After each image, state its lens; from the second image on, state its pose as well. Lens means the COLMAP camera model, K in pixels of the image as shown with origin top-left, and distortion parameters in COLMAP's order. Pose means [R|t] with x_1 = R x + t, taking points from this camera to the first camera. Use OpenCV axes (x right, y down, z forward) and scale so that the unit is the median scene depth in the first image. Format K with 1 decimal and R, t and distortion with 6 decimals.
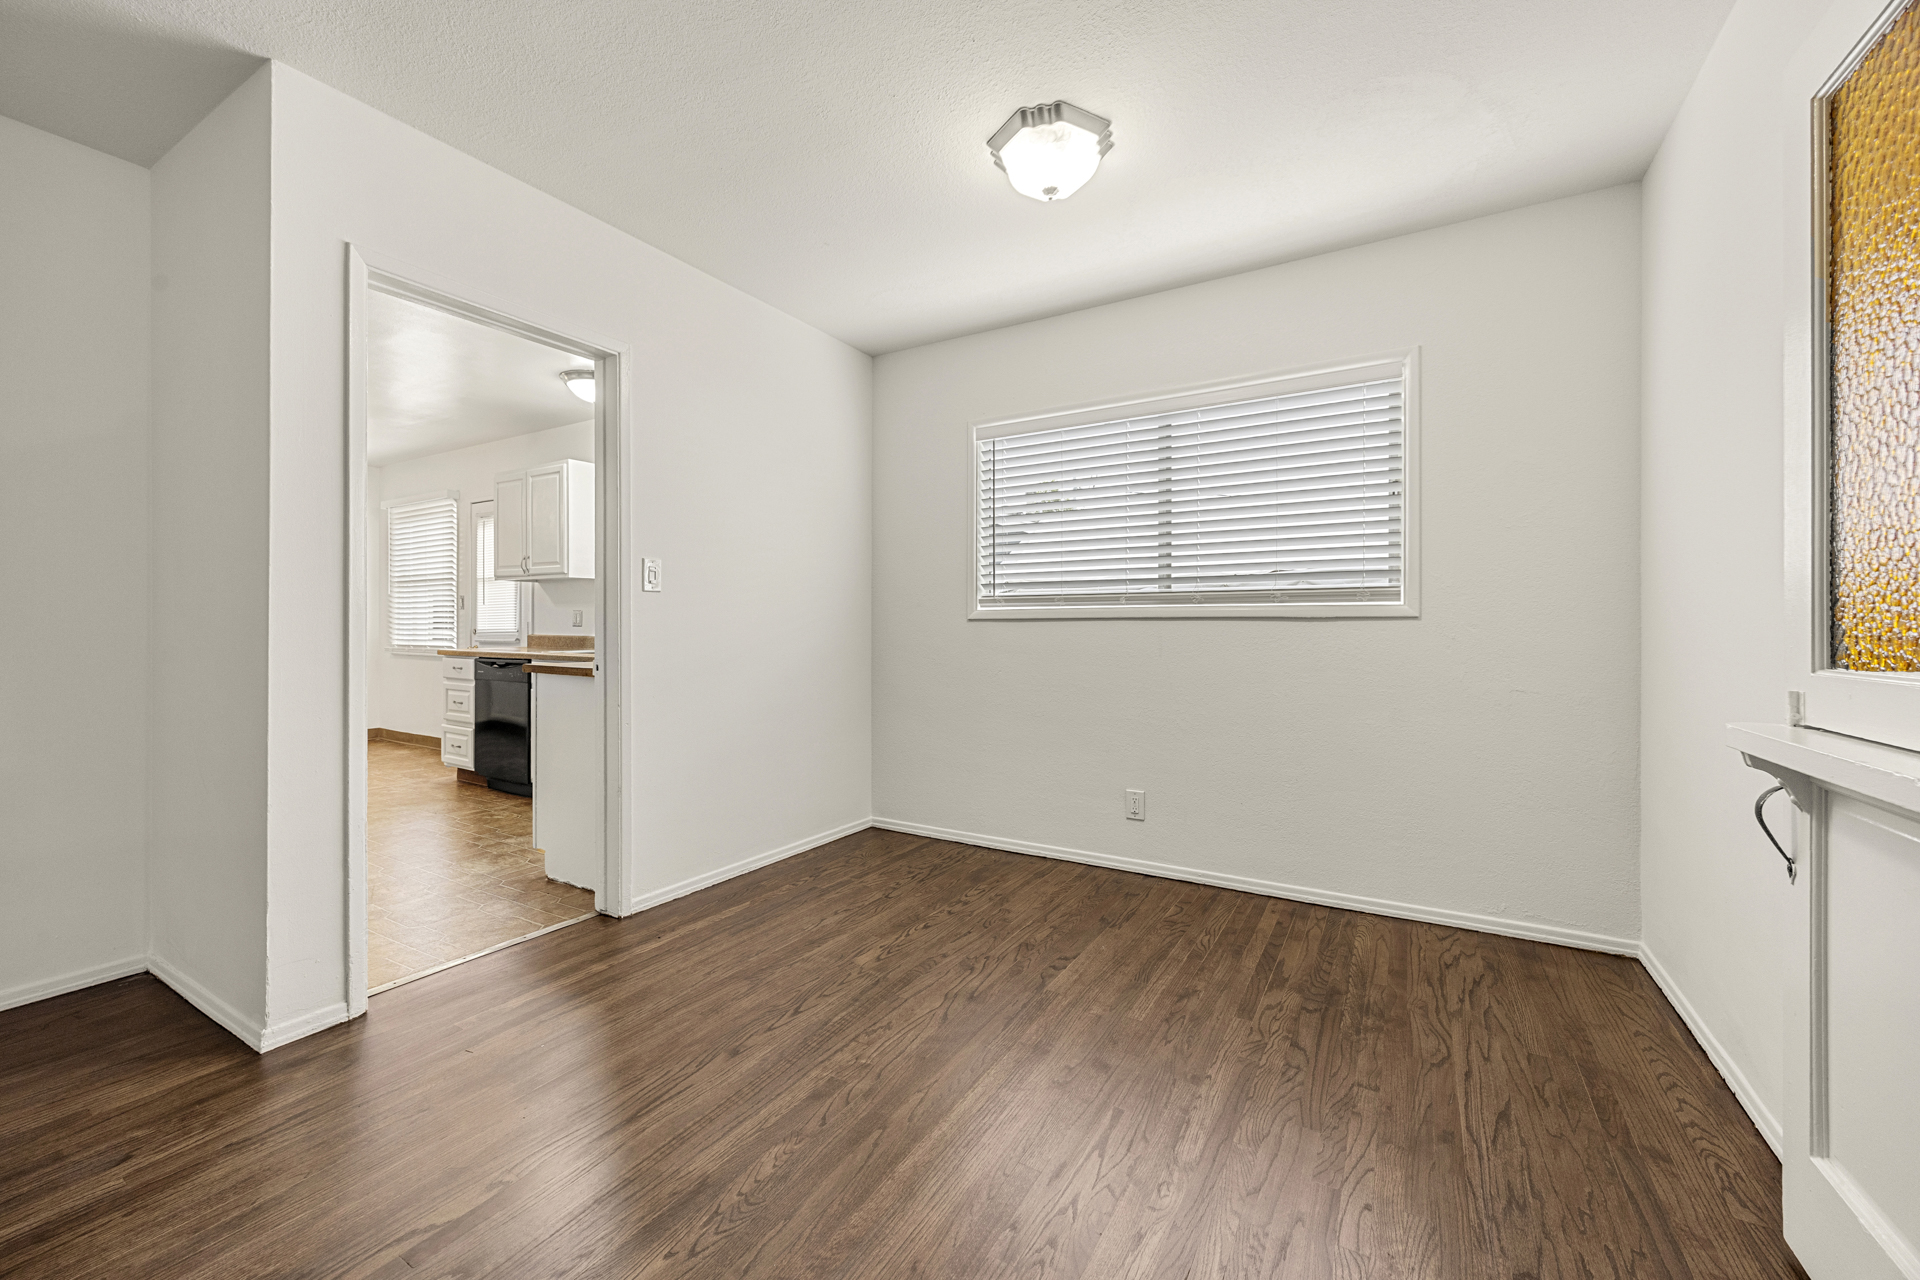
lens RADIAL K [[733.9, 0, 964.7], [0, 733.9, 641.4], [0, 0, 1]] dist [-0.002098, -0.000748]
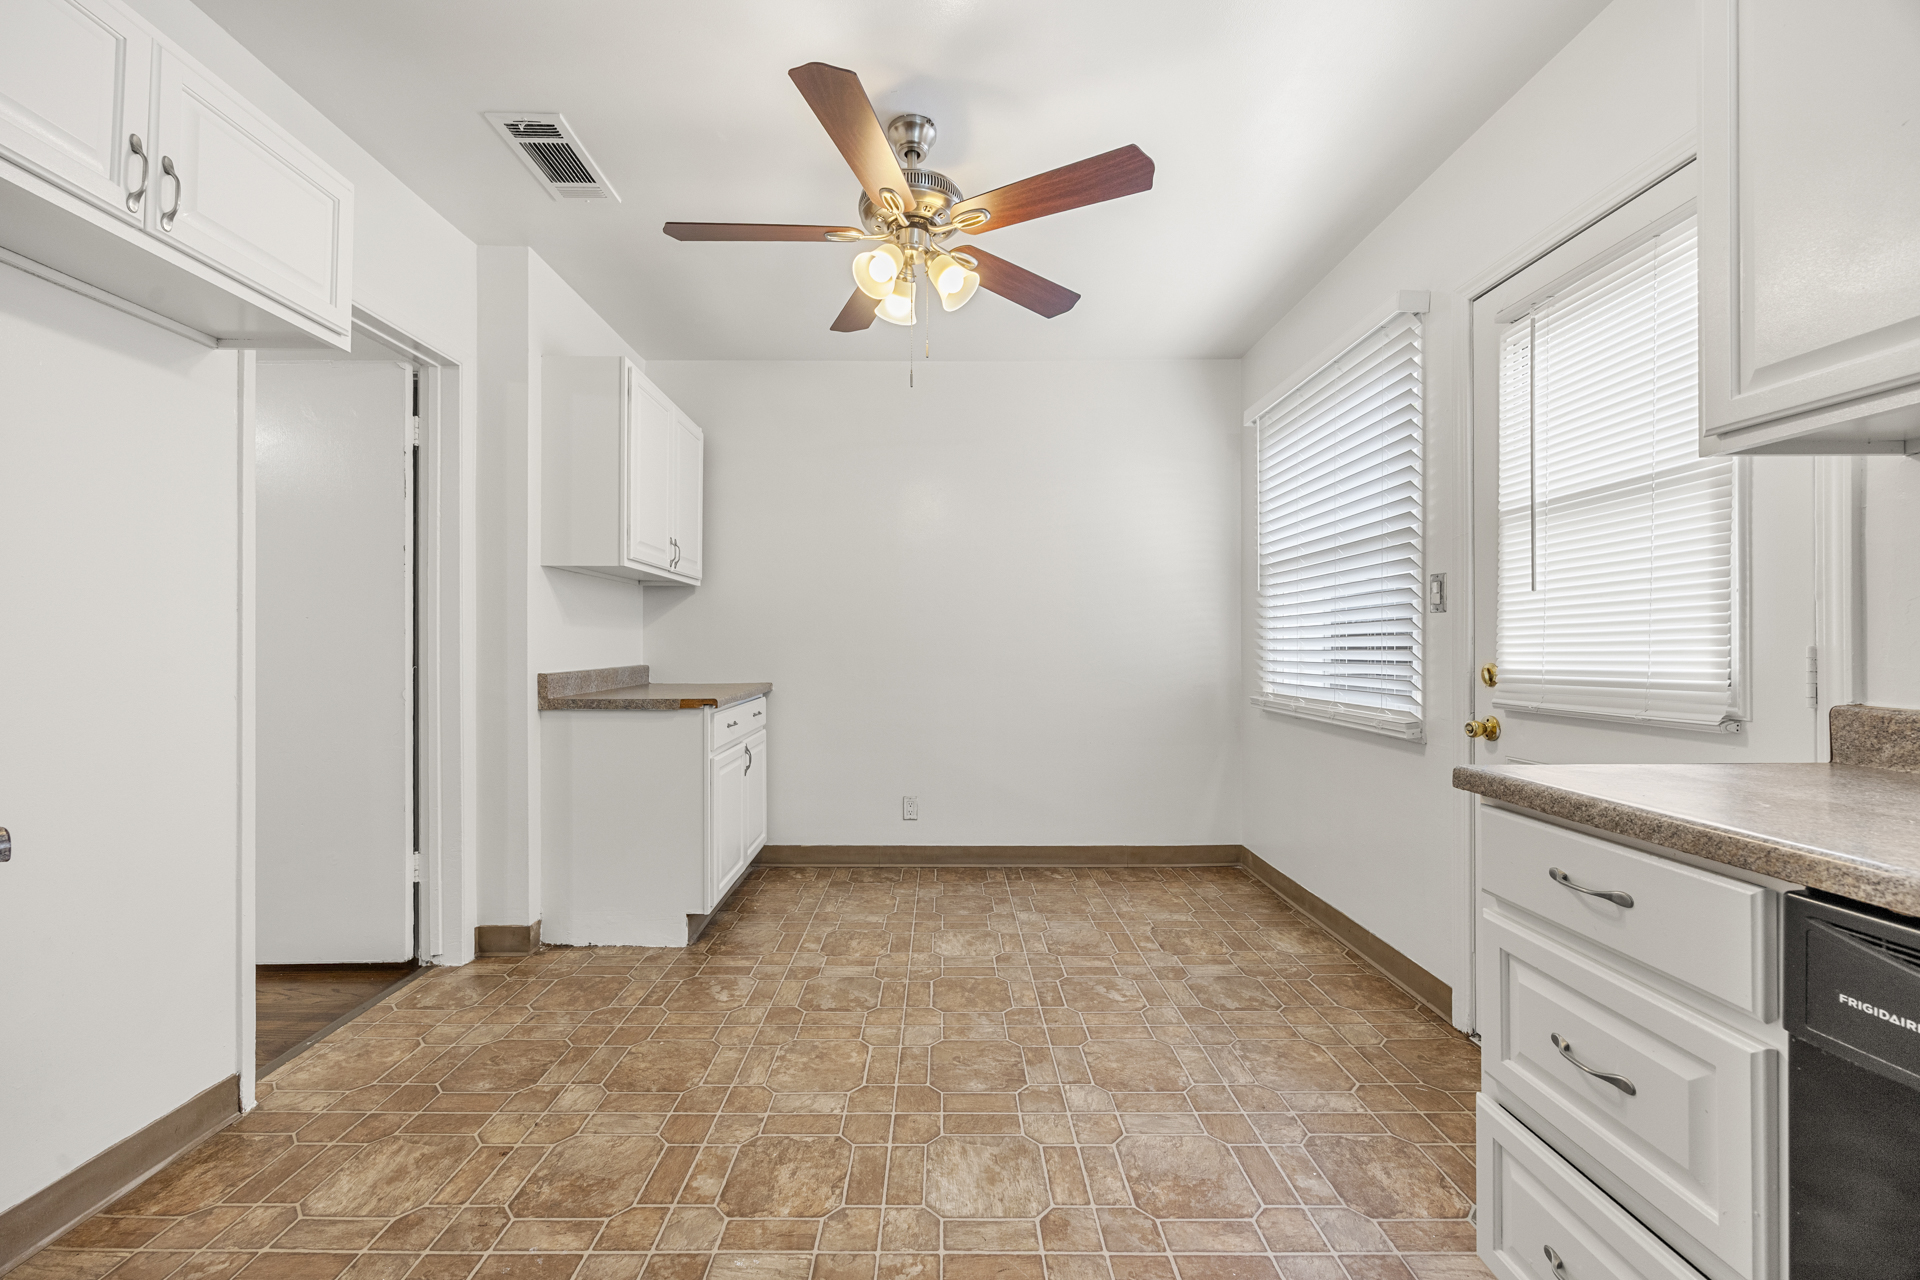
lens RADIAL K [[733.9, 0, 952.7], [0, 733.9, 642.8], [0, 0, 1]] dist [-0.002098, -0.000748]
pose [[0.503735, -0.010128, -0.863799, -0.598740], [-0.013295, 0.999722, -0.019475, -0.022313], [0.863756, 0.021295, 0.503460, 0.741991]]
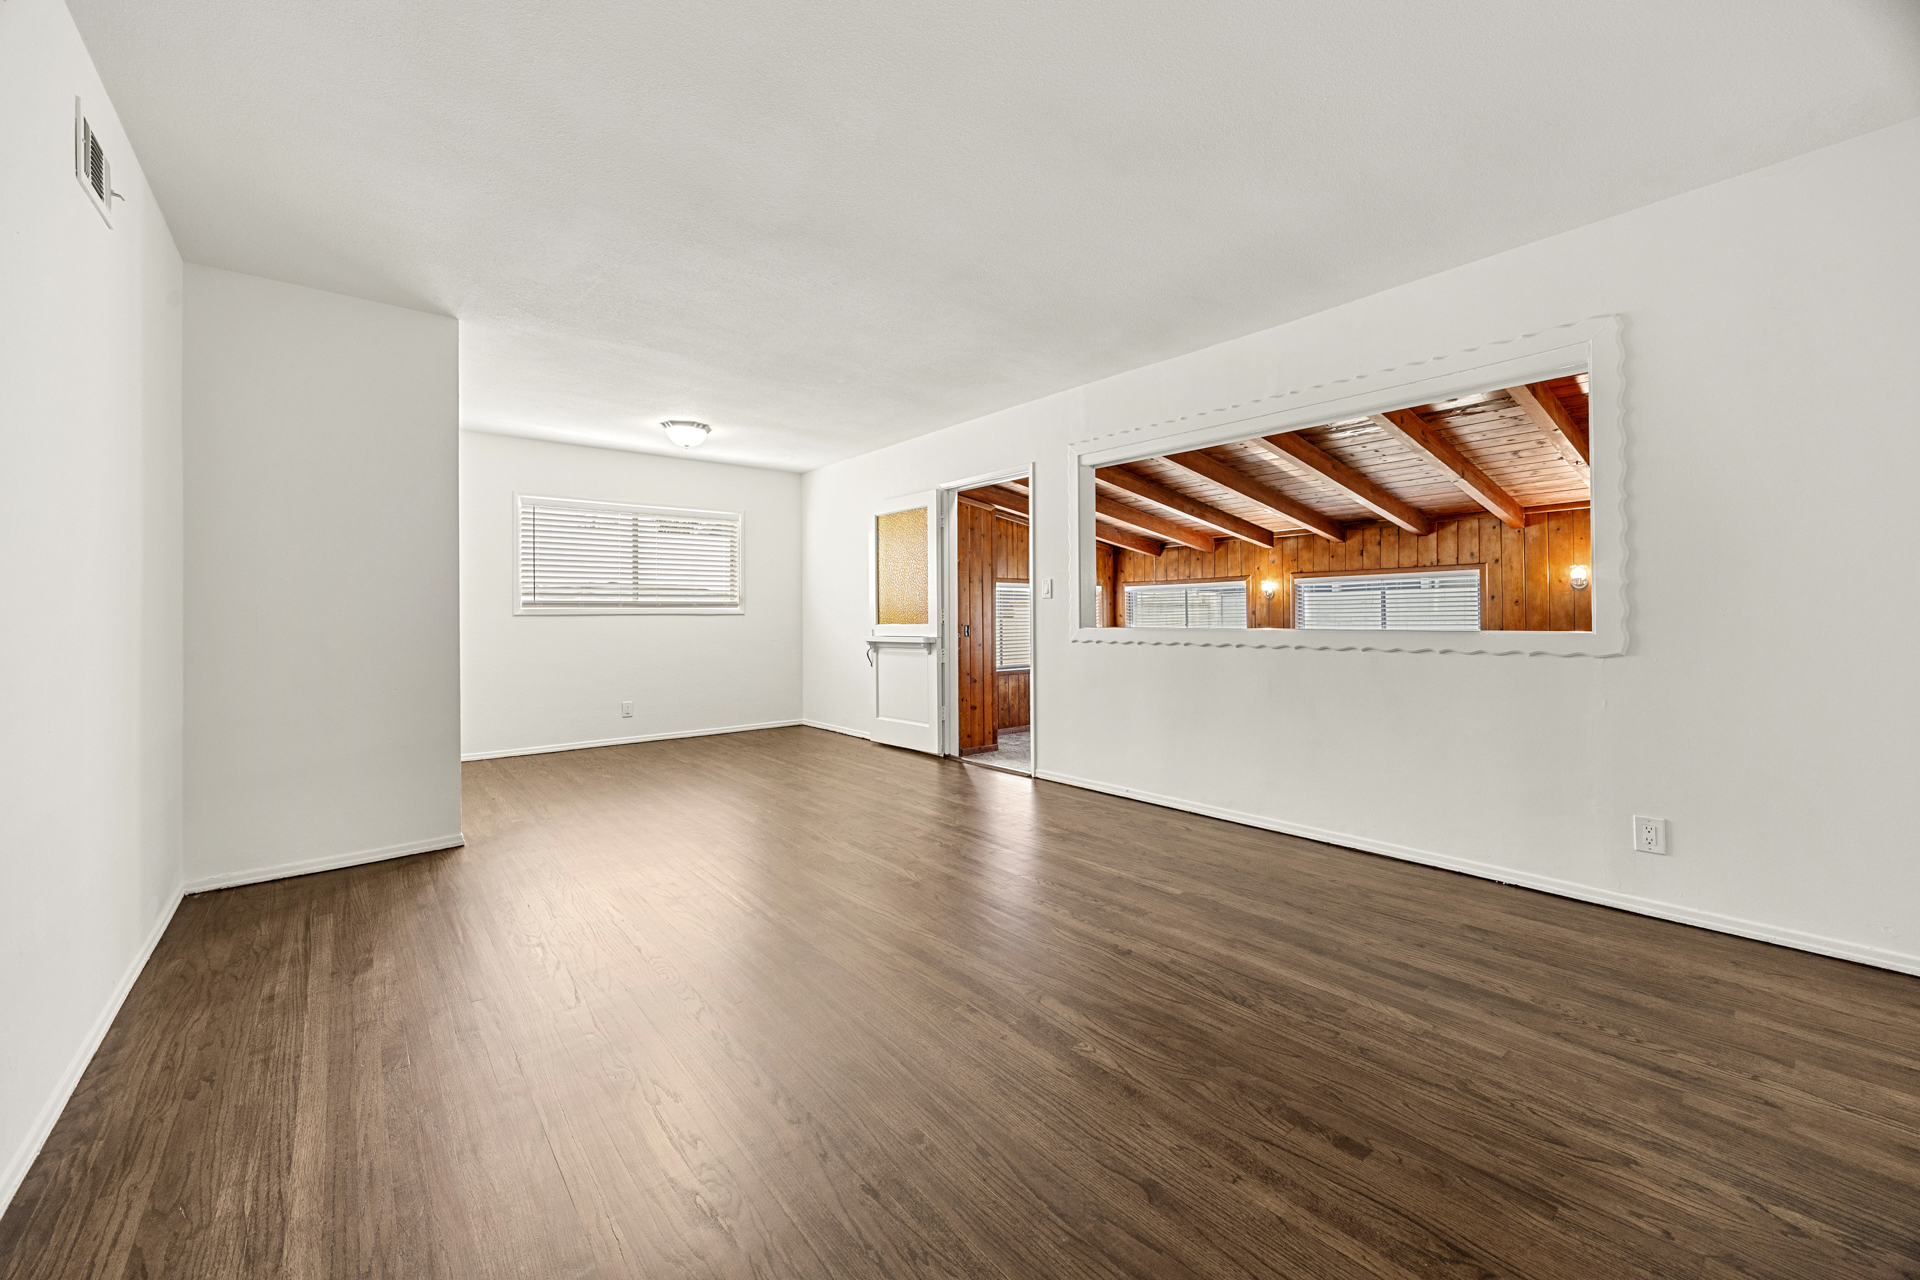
lens RADIAL K [[733.9, 0, 964.6], [0, 733.9, 625.8], [0, 0, 1]] dist [-0.002098, -0.000748]
pose [[0.327563, -0.016999, 0.944676, -0.841583], [0.029311, 0.999540, 0.007823, 0.006019], [-0.944375, 0.025127, 0.327911, -0.313614]]
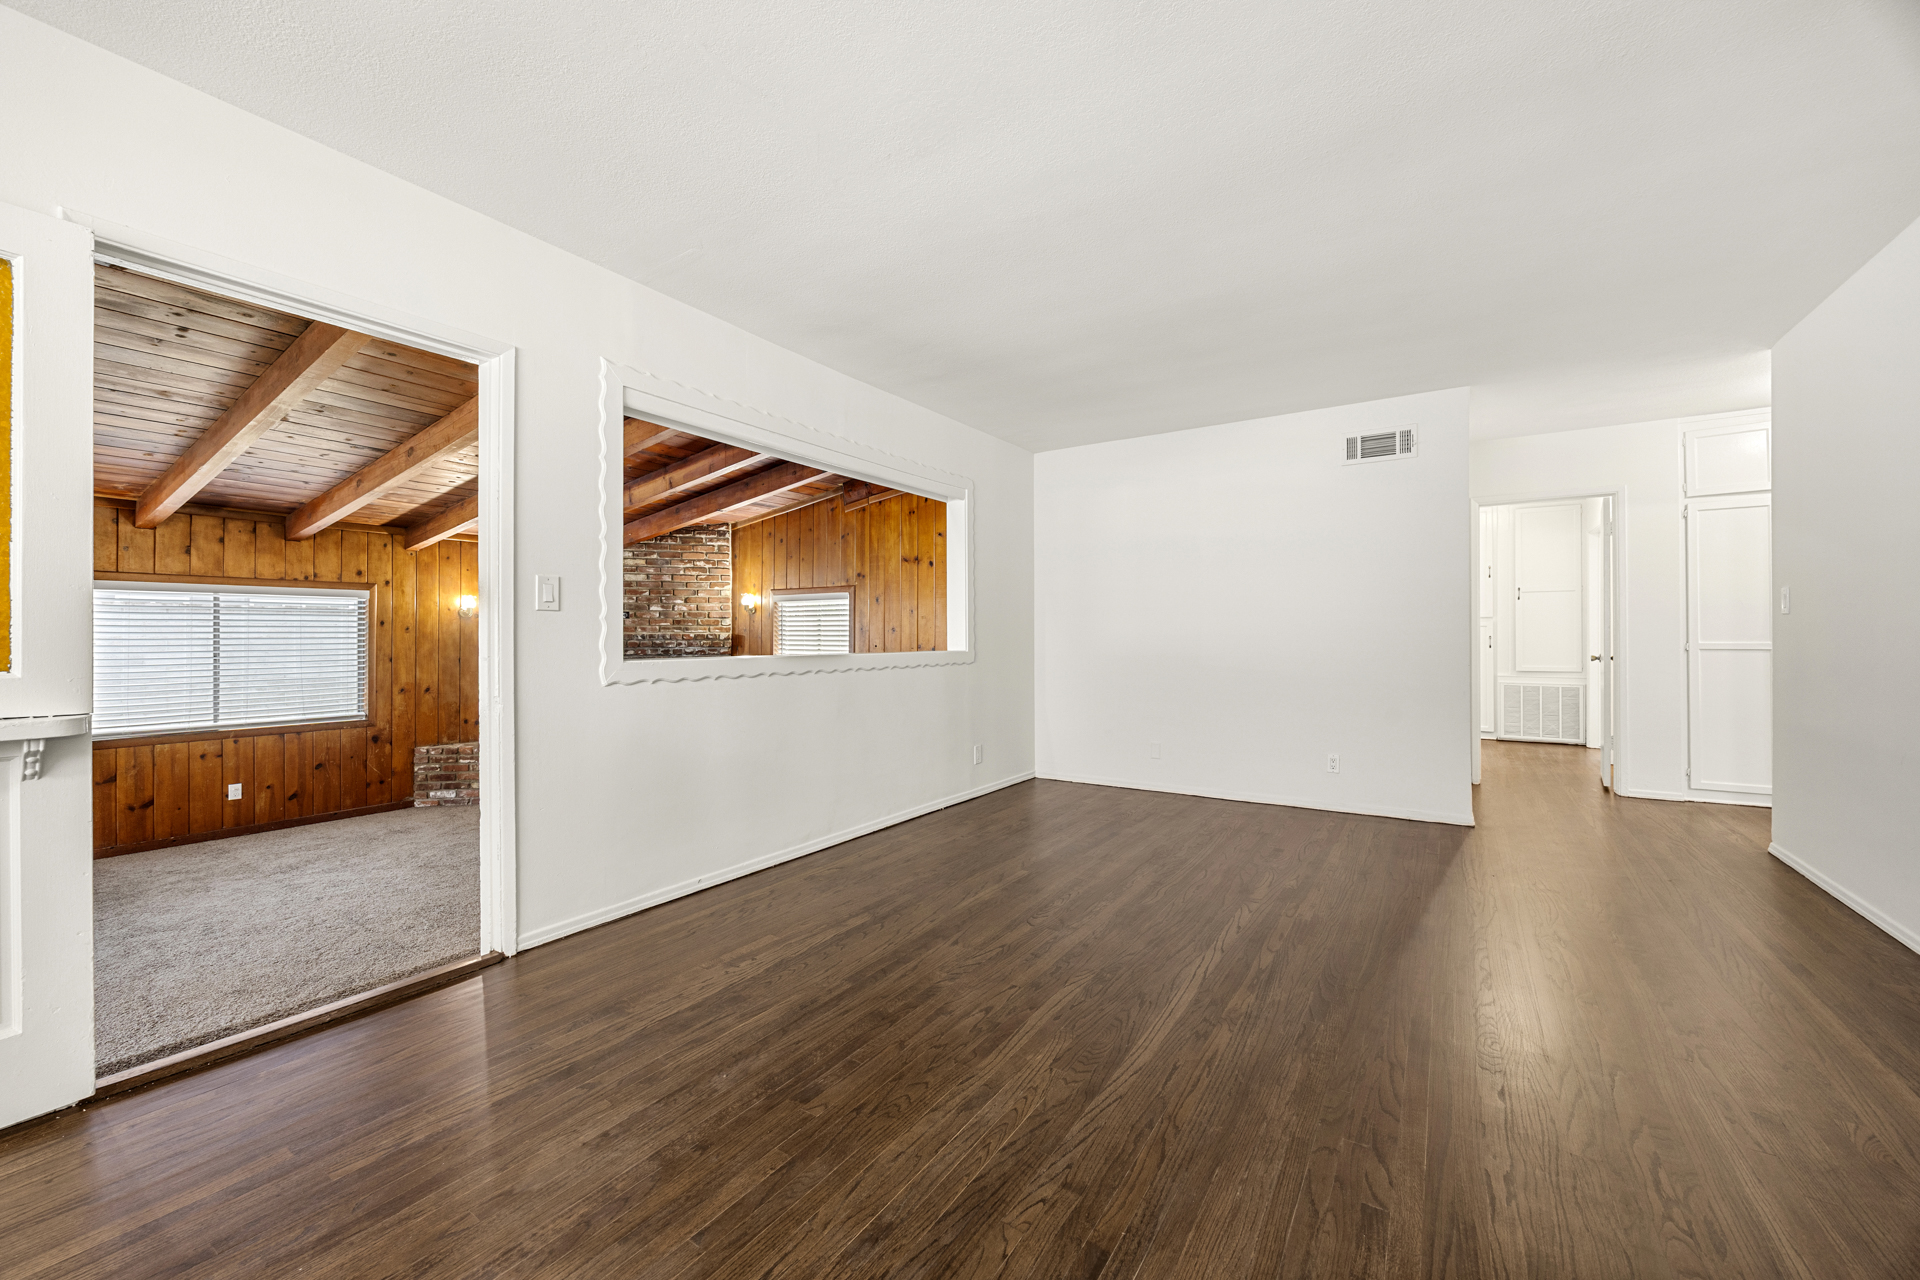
lens RADIAL K [[733.9, 0, 960.4], [0, 733.9, 635.8], [0, 0, 1]] dist [-0.002098, -0.000748]
pose [[-0.999059, -0.002564, 0.043285, -0.205274], [-0.001753, 0.999822, 0.018767, -0.011838], [-0.043325, 0.018673, -0.998886, 0.425296]]
